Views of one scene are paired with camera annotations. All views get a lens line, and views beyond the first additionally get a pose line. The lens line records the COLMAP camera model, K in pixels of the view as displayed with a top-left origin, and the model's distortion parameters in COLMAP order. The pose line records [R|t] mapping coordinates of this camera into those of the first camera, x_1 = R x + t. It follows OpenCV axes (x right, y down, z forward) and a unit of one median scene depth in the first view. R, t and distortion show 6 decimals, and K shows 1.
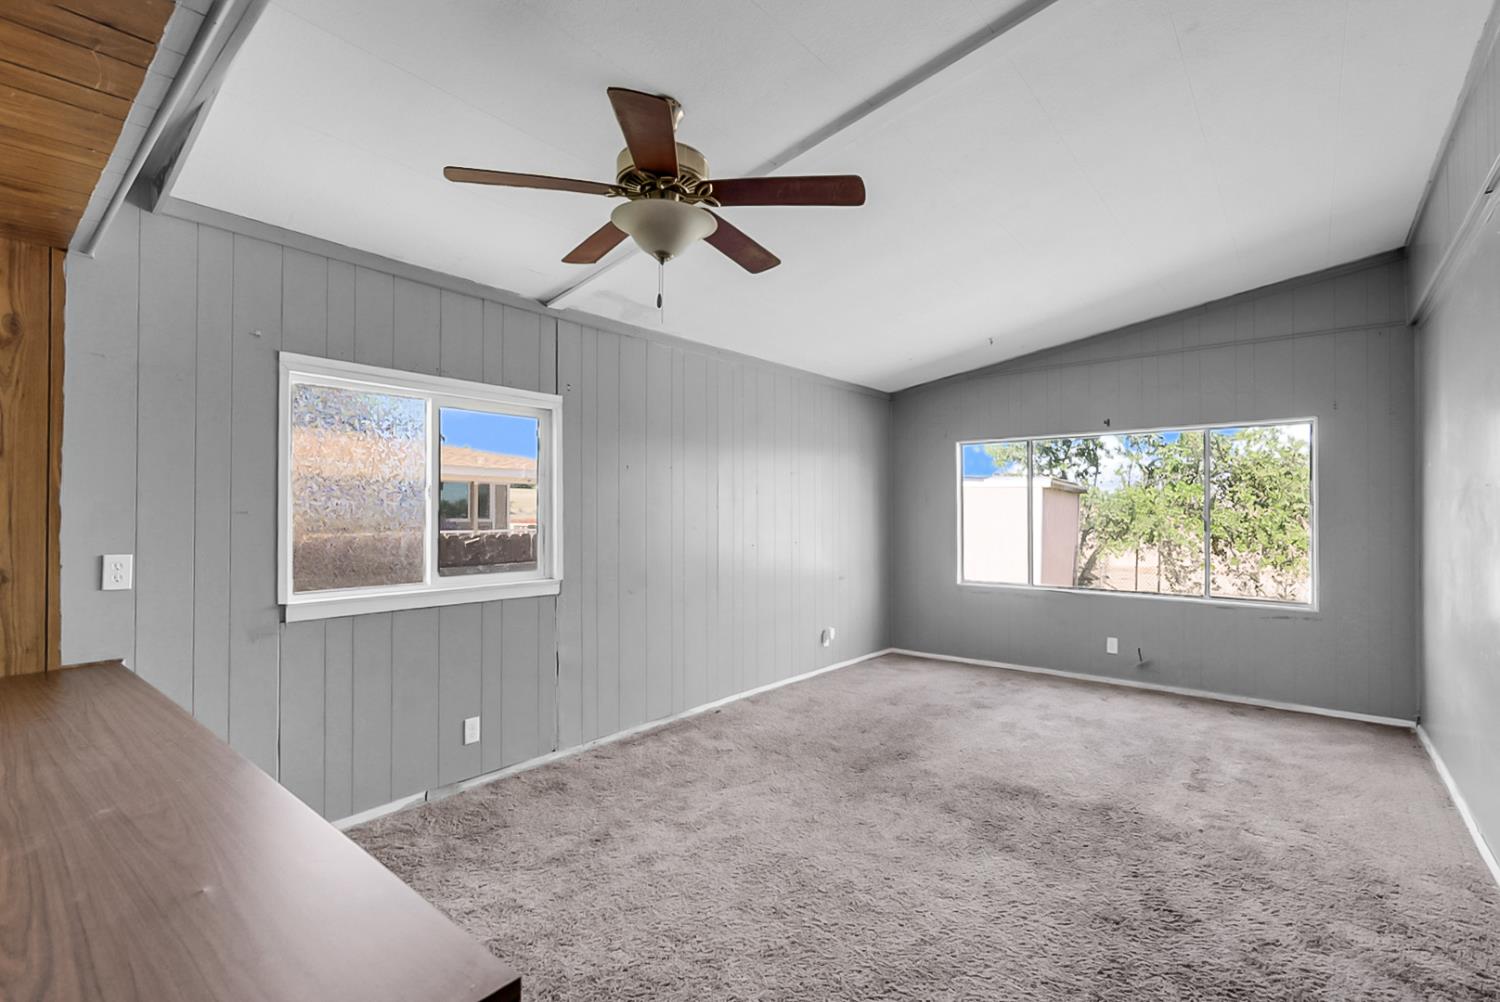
lens RADIAL K [[664.9, 0, 750.0], [0, 664.9, 501.0], [0, 0, 1]] dist [-0.000196, 0.000127]
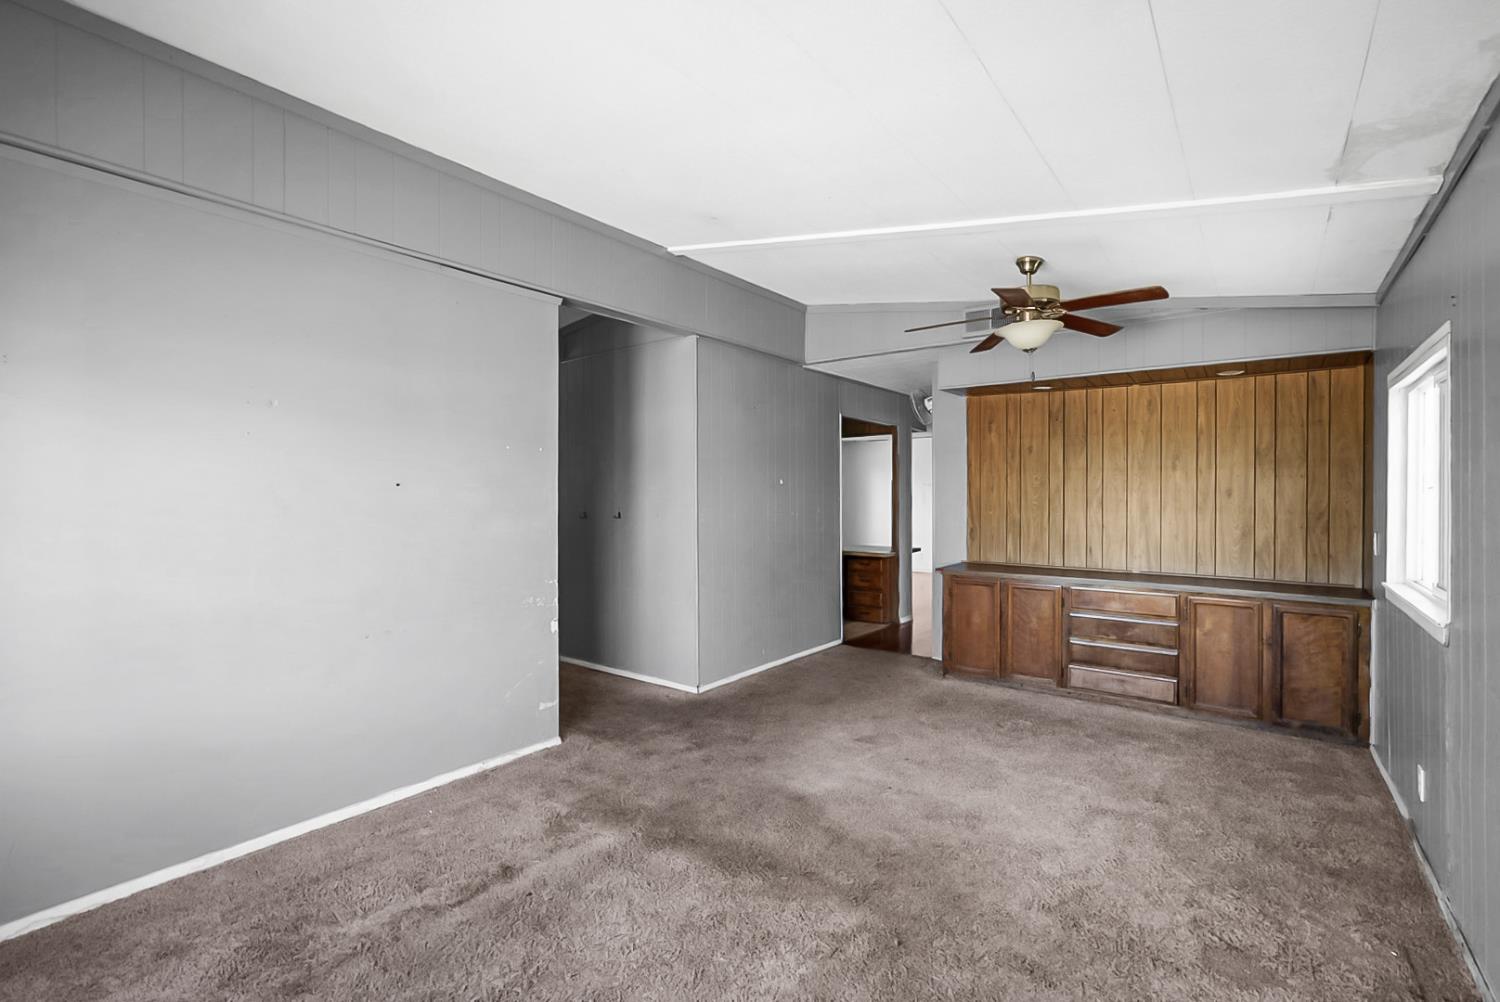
lens RADIAL K [[664.9, 0, 750.0], [0, 664.9, 501.0], [0, 0, 1]] dist [-0.000196, 0.000127]
pose [[-0.999180, -0.004844, -0.040199, 0.461798], [-0.004643, 0.999976, -0.005070, 0.009557], [0.040223, -0.004879, -0.999179, 1.926450]]
